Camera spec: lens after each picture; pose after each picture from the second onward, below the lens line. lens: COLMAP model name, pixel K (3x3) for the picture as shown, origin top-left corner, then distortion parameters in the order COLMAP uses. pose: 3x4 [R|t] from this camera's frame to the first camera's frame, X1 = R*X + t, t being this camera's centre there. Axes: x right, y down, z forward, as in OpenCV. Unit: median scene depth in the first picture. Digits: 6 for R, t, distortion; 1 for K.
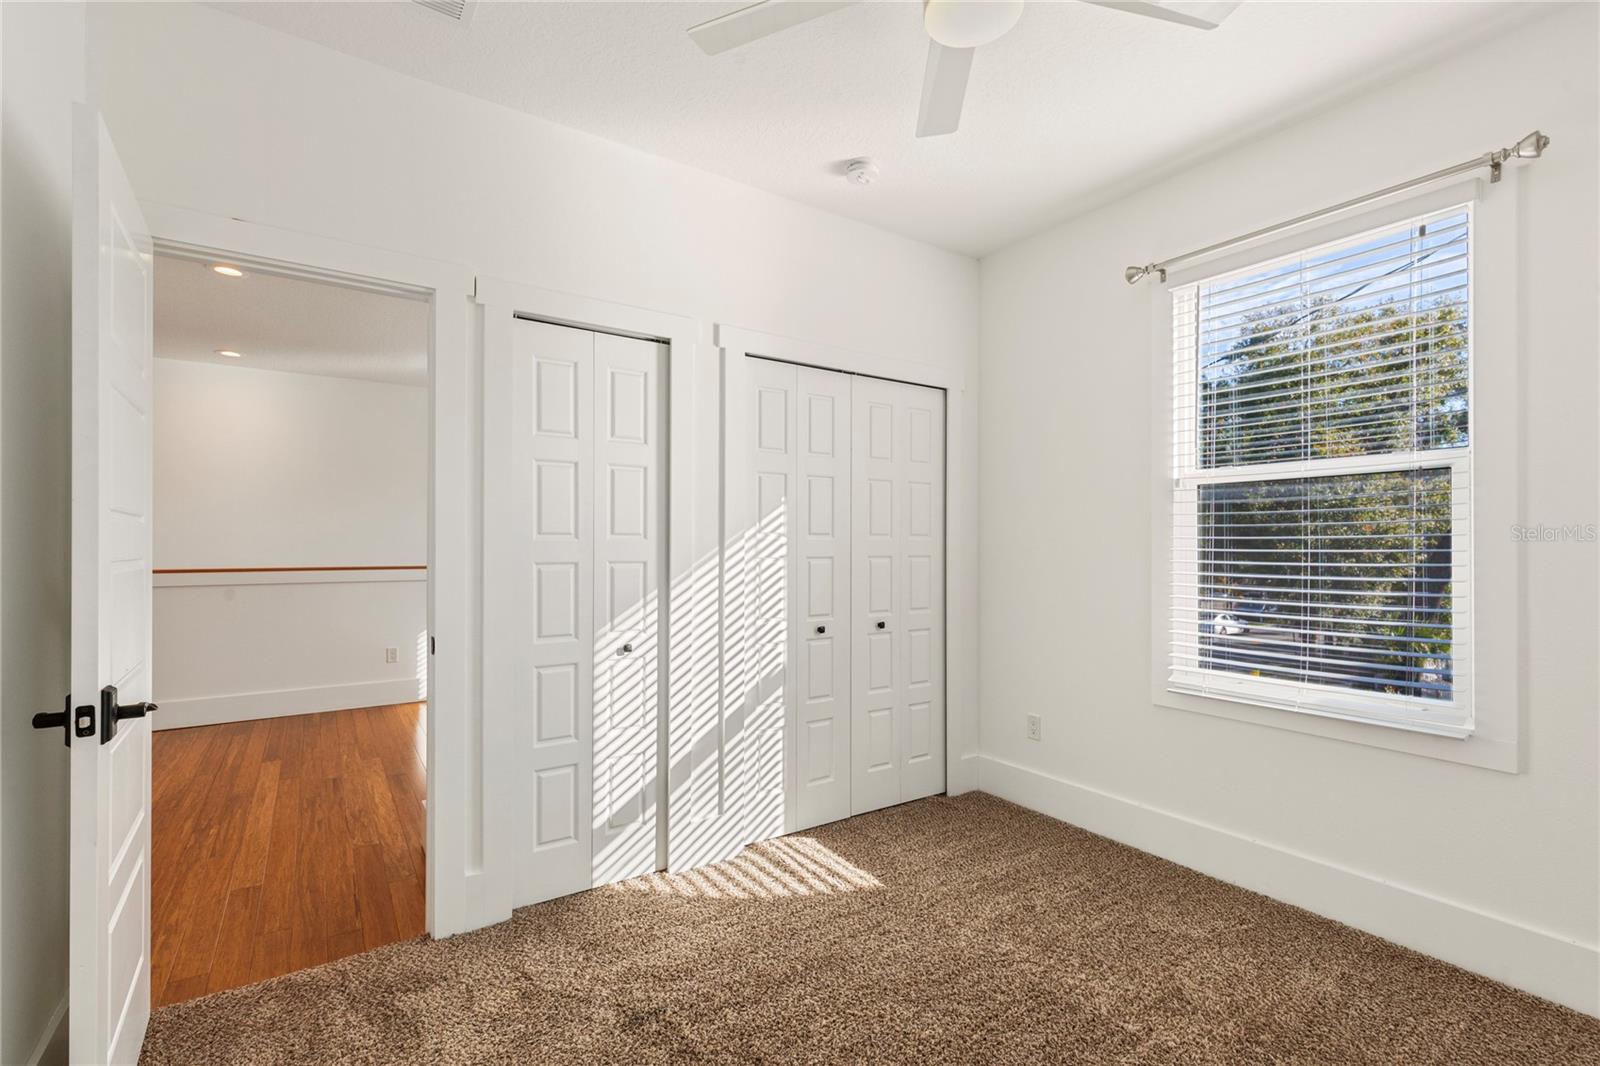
lens RADIAL K [[723.7, 0, 790.7], [0, 723.7, 517.7], [0, 0, 1]] dist [0.003473, 0.000073]
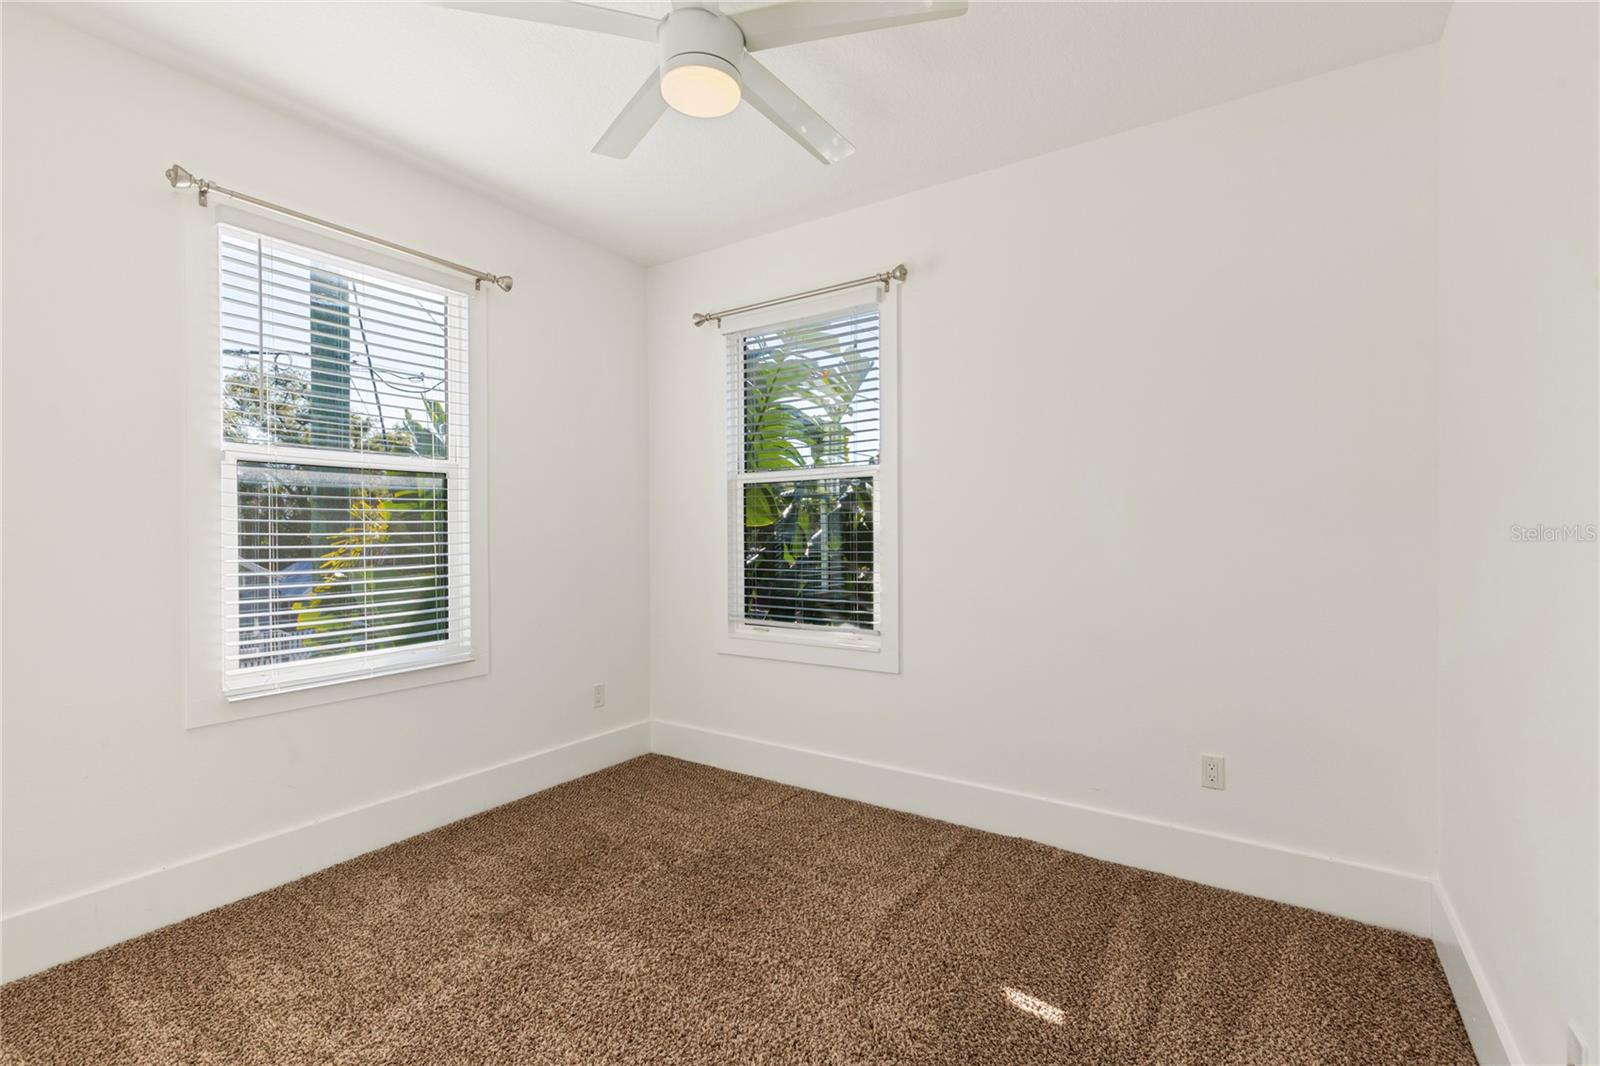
lens RADIAL K [[723.7, 0, 790.7], [0, 723.7, 517.7], [0, 0, 1]] dist [0.003473, 0.000073]
pose [[-0.368660, 0.022827, 0.929284, -0.574593], [-0.018398, 0.999323, -0.031846, 0.045830], [-0.929382, -0.028837, -0.367990, 0.812880]]
